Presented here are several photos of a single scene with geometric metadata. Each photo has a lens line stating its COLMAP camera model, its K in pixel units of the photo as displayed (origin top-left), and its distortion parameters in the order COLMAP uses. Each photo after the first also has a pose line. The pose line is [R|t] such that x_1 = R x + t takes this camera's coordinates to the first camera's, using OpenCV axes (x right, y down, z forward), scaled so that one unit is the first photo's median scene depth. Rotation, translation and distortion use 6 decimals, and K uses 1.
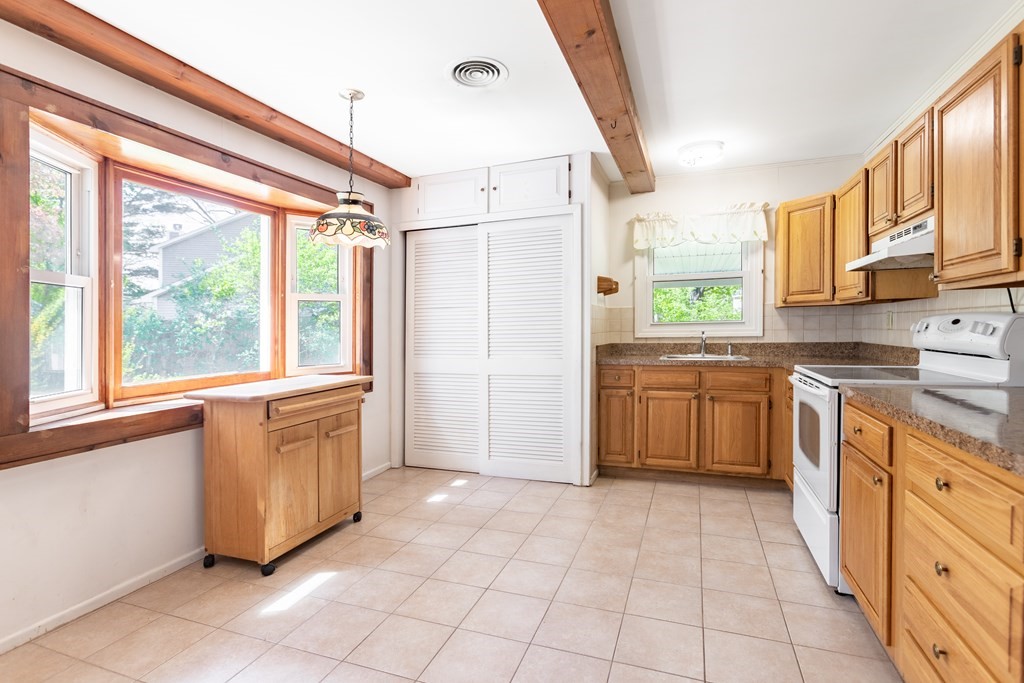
lens RADIAL K [[477.4, 0, 495.0], [0, 477.4, 335.8], [0, 0, 1]] dist [-0.014350, 0.000878]
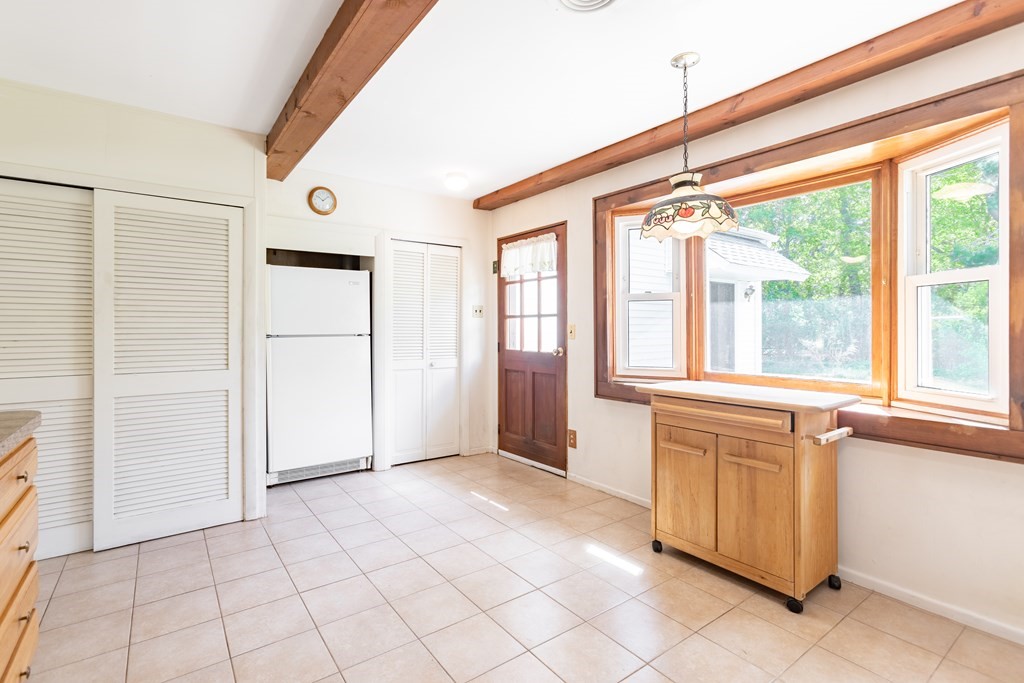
lens RADIAL K [[456.0, 0, 509.8], [0, 456.0, 325.8], [0, 0, 1]] dist [-0.086986, 0.000138]
pose [[-0.540830, -0.004026, -0.841122, 0.395087], [-0.014755, 0.999880, 0.004702, -0.013385], [0.841002, 0.014954, -0.540825, 0.872168]]
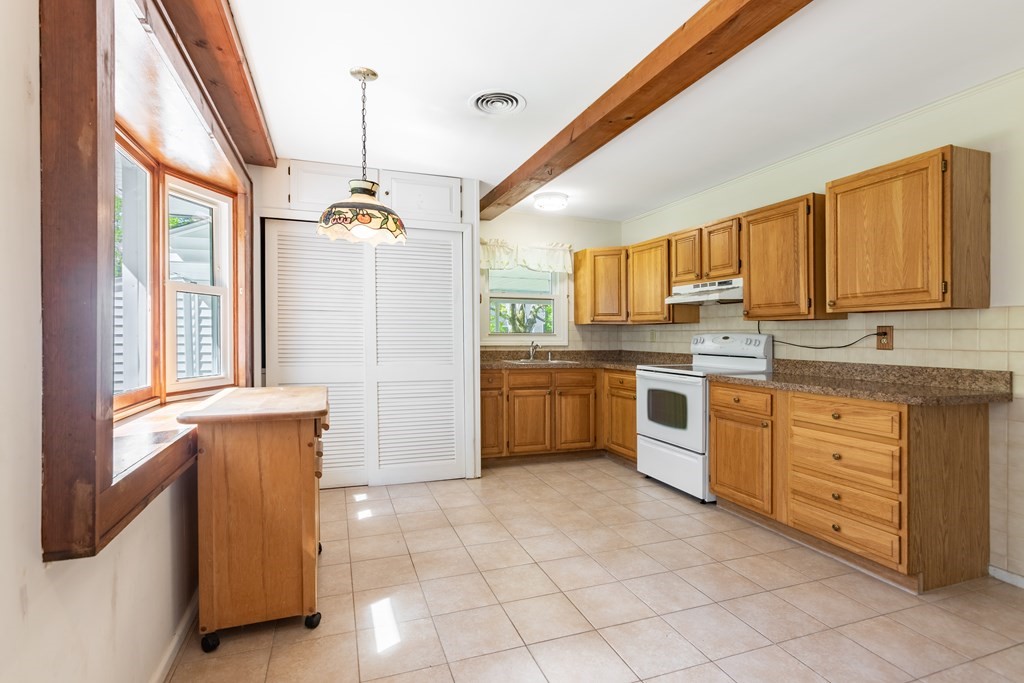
lens RADIAL K [[473.5, 0, 512.0], [0, 473.5, 341.5], [0, 0, 1]] dist [-0.015647, 0.000471]
pose [[0.775836, 0.015812, 0.630737, -0.512267], [-0.011398, 0.999874, -0.011047, 0.007845], [-0.630832, 0.001381, 0.775918, 0.099709]]
